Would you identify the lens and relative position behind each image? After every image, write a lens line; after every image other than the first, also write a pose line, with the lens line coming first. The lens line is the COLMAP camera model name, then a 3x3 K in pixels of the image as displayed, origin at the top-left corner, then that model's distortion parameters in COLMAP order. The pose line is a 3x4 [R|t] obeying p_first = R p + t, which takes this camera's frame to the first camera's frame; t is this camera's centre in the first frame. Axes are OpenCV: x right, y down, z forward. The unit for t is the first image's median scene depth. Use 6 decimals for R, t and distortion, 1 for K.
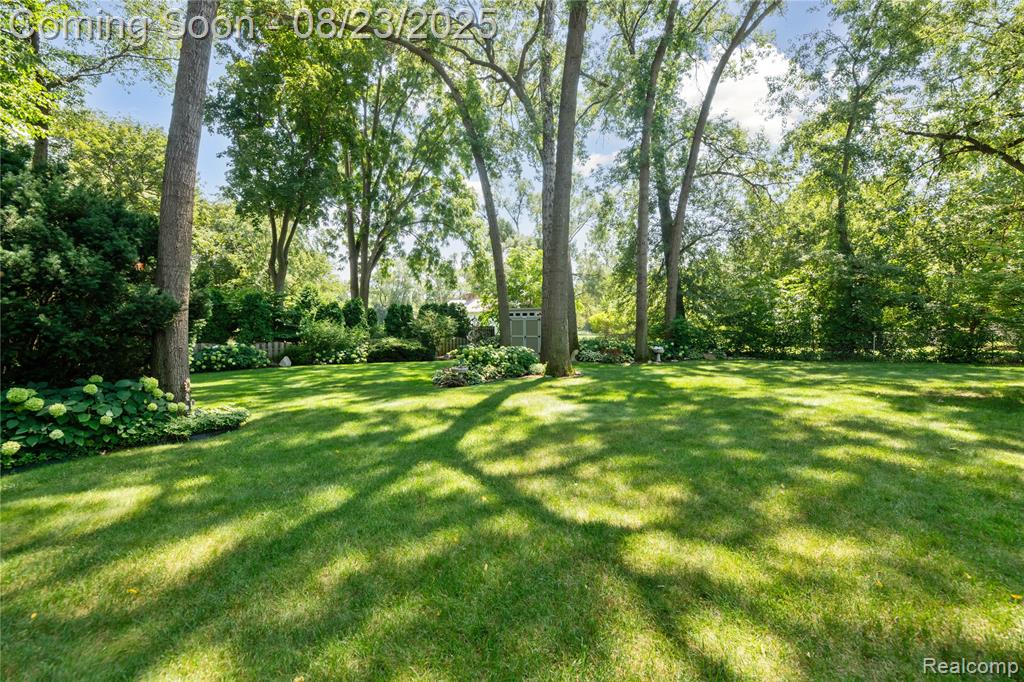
lens RADIAL K [[417.6, 0, 485.2], [0, 417.6, 324.9], [0, 0, 1]] dist [0.000502, 0.000086]
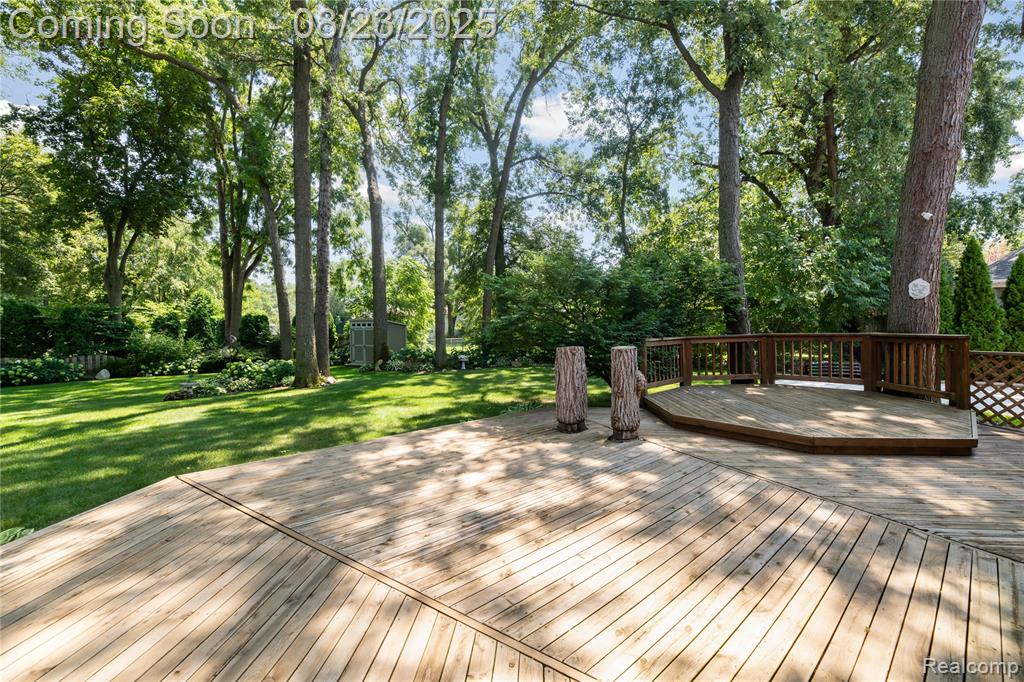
lens RADIAL K [[417.6, 0, 485.2], [0, 417.6, 324.9], [0, 0, 1]] dist [0.000502, 0.000086]
pose [[0.996819, -0.006317, 0.079443, 0.361302], [0.006619, 0.999972, -0.003534, -0.022260], [-0.079418, 0.004049, 0.996833, -0.087178]]
